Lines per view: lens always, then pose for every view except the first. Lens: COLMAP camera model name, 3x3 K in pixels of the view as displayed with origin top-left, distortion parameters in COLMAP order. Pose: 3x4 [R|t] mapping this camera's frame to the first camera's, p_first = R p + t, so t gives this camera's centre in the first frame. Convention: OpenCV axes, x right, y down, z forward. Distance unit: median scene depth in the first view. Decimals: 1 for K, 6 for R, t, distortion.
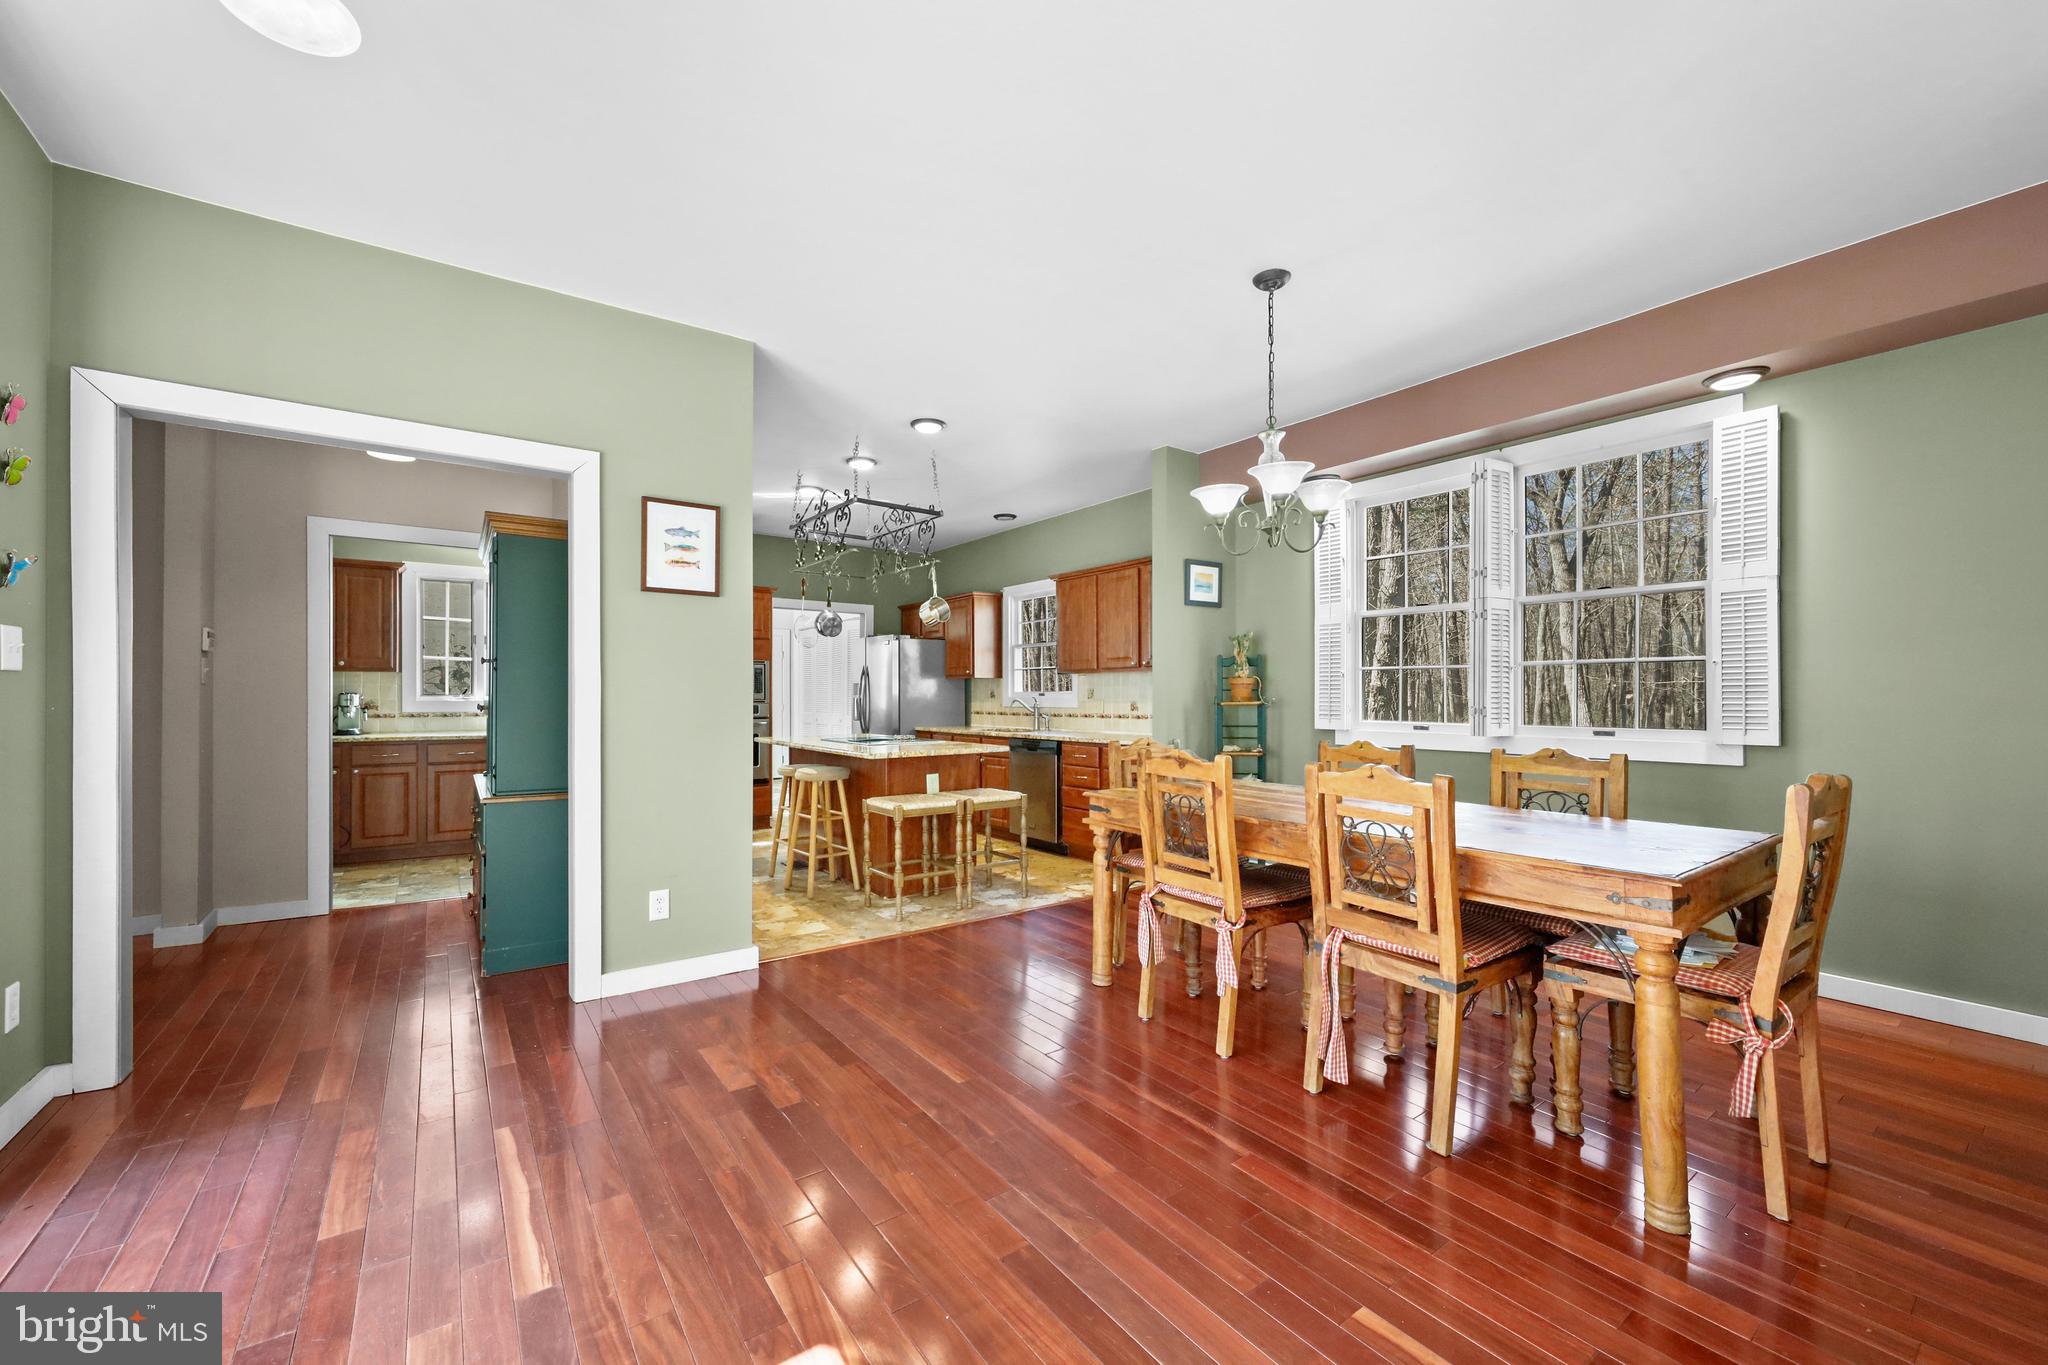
lens RADIAL K [[811.1, 0, 1018.5], [0, 811.1, 704.4], [0, 0, 1]] dist [-0.003319, 0.000009]
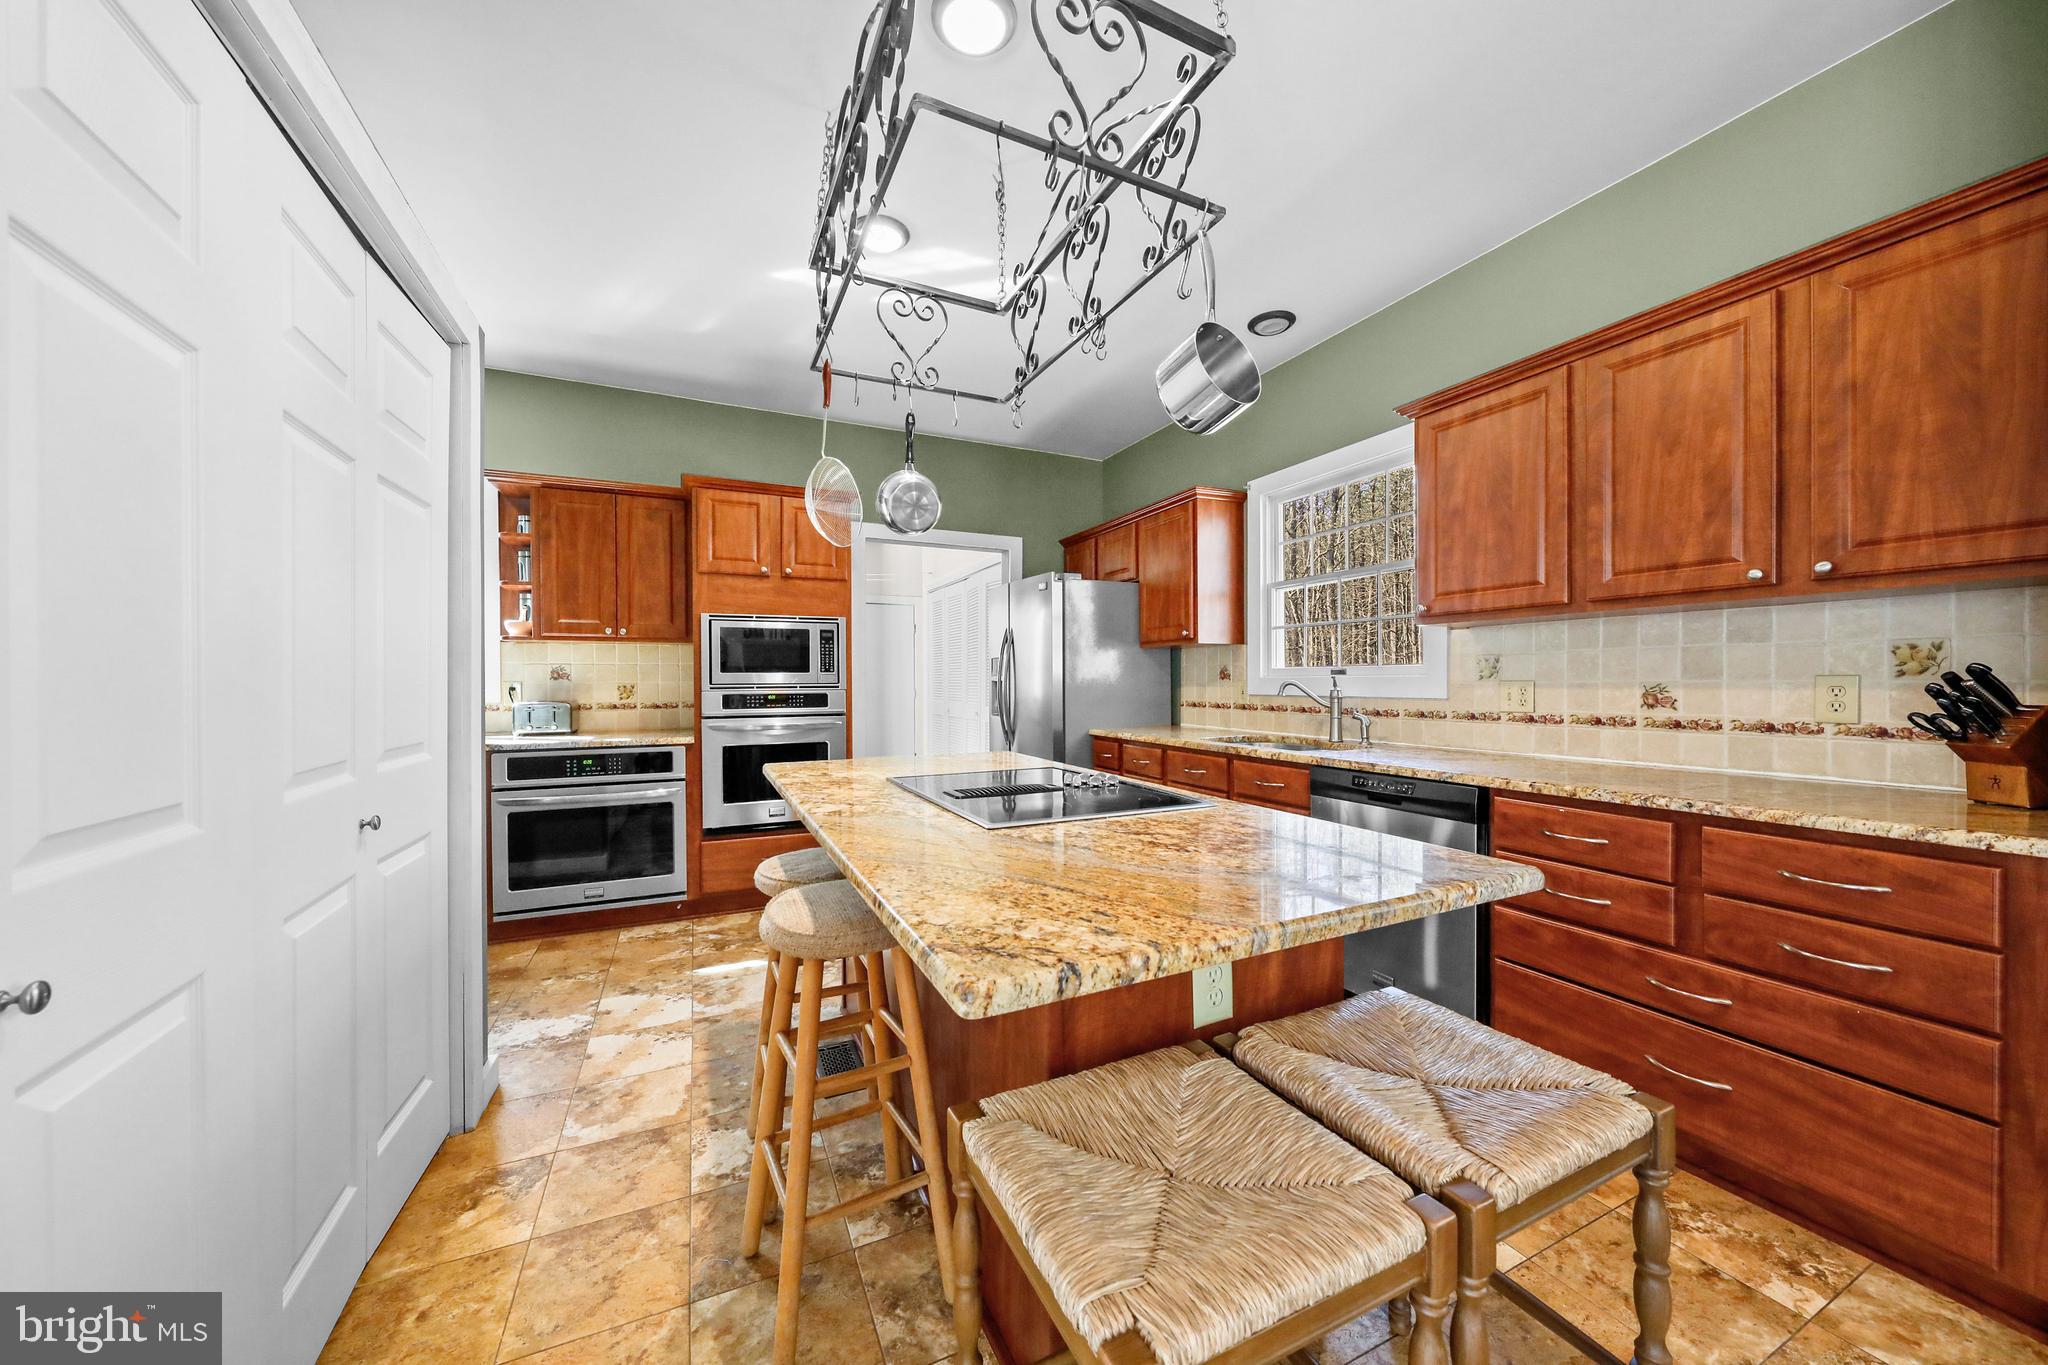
lens RADIAL K [[722.1, 0, 1023.8], [0, 722.1, 689.9], [0, 0, 1]] dist [0.001450, -0.000101]
pose [[0.982814, -0.002399, -0.184581, -0.086983], [0.003047, 0.999990, 0.003225, -0.002885], [0.184571, -0.003732, 0.982812, 0.528453]]
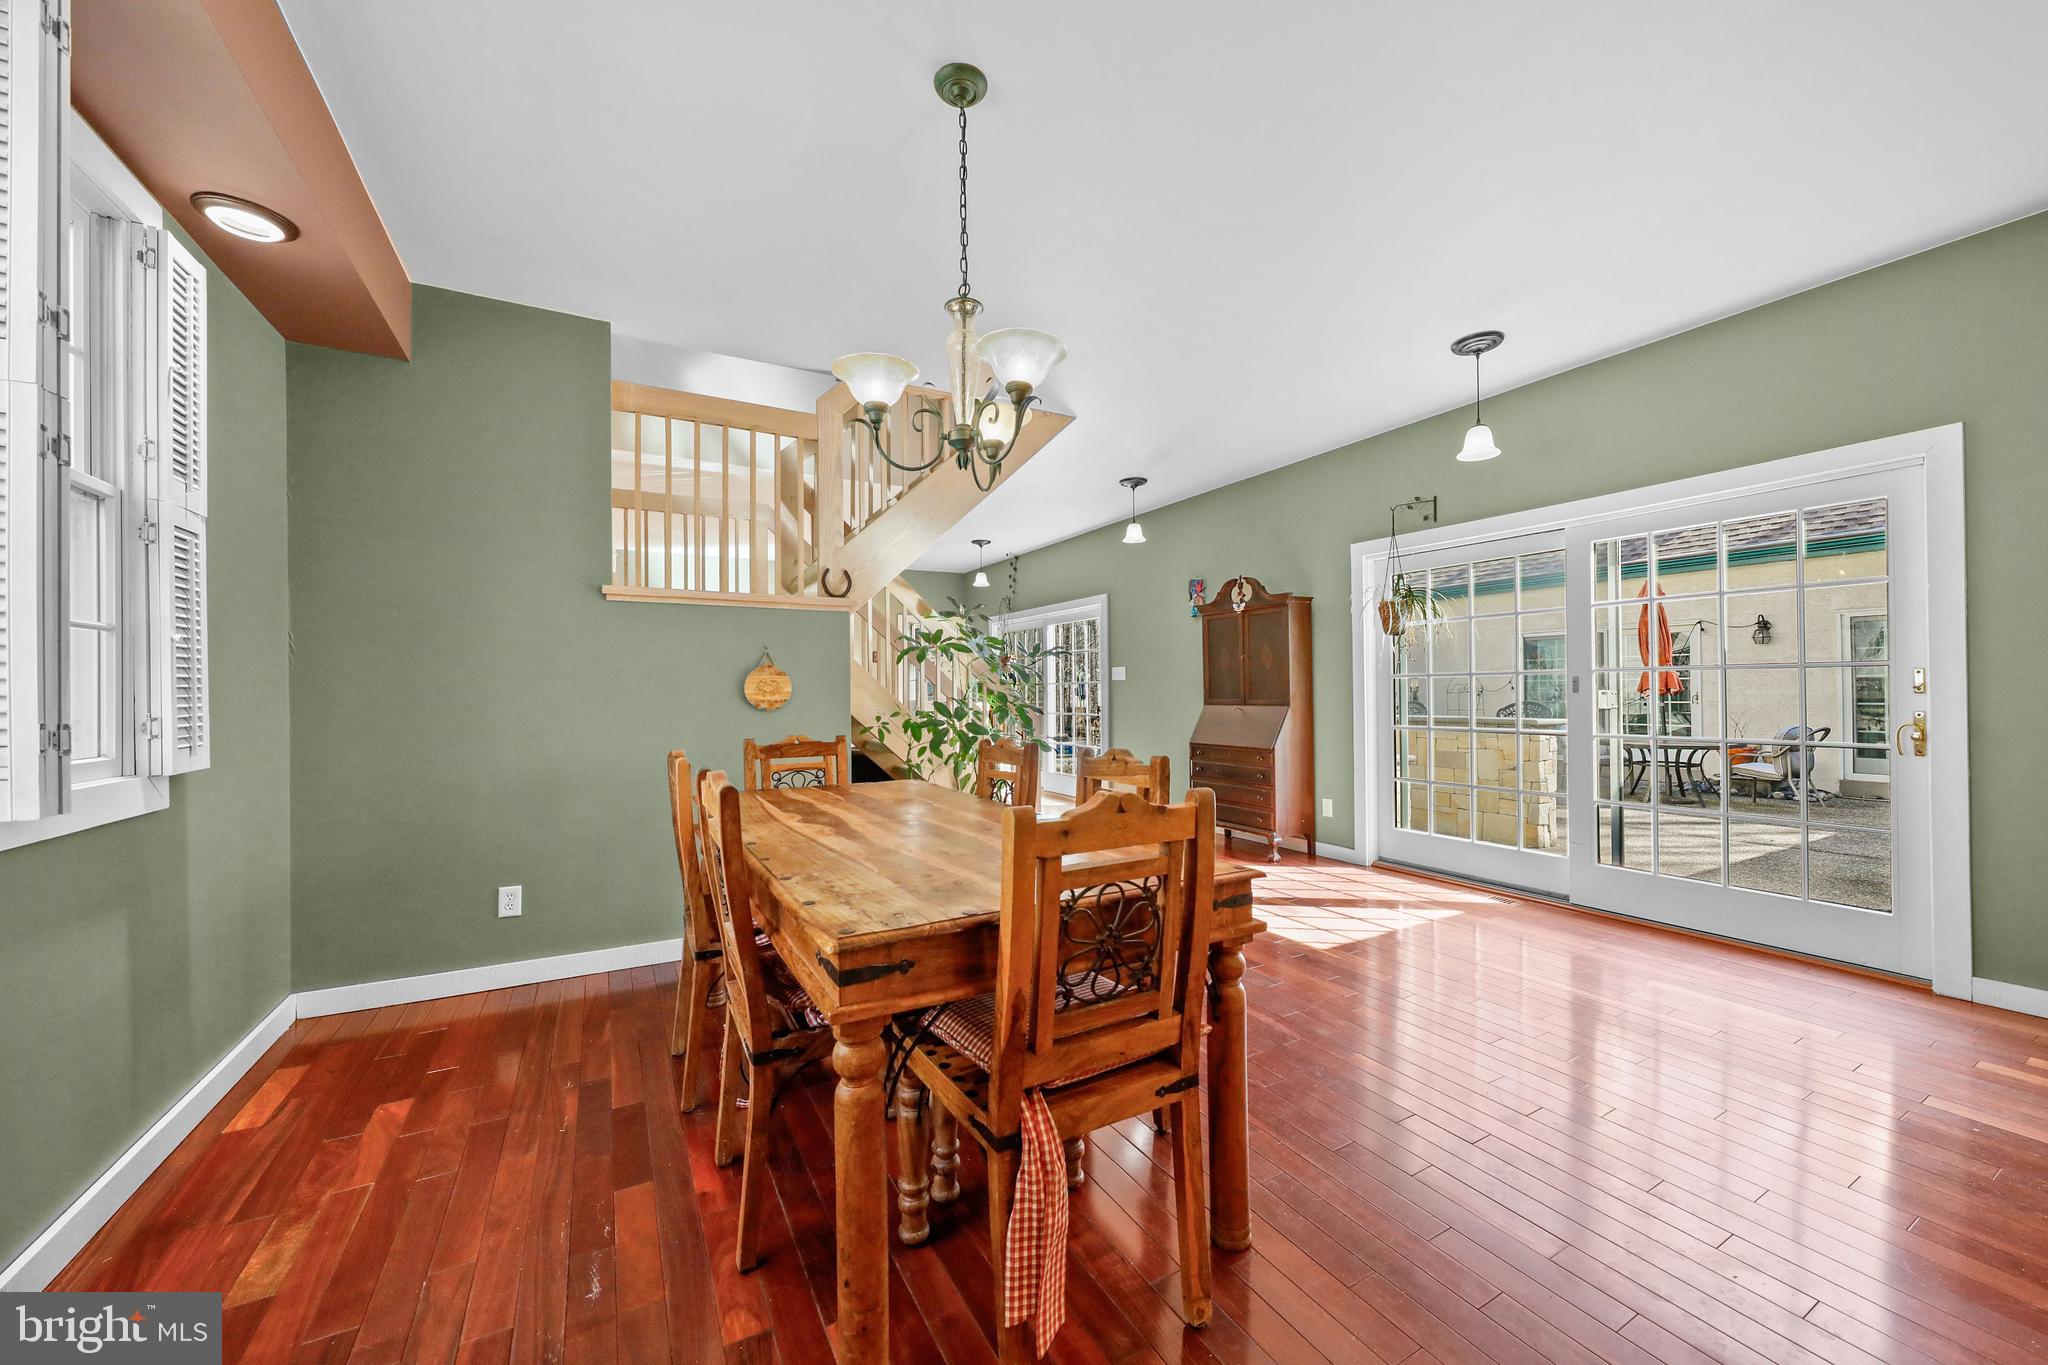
lens RADIAL K [[753.4, 0, 1018.7], [0, 753.4, 689.0], [0, 0, 1]] dist [-0.004215, -0.001056]
pose [[-0.993841, 0.012099, 0.110153, 0.087767], [0.012833, 0.999900, 0.005959, -0.004934], [-0.110070, 0.007336, -0.993897, 0.705146]]
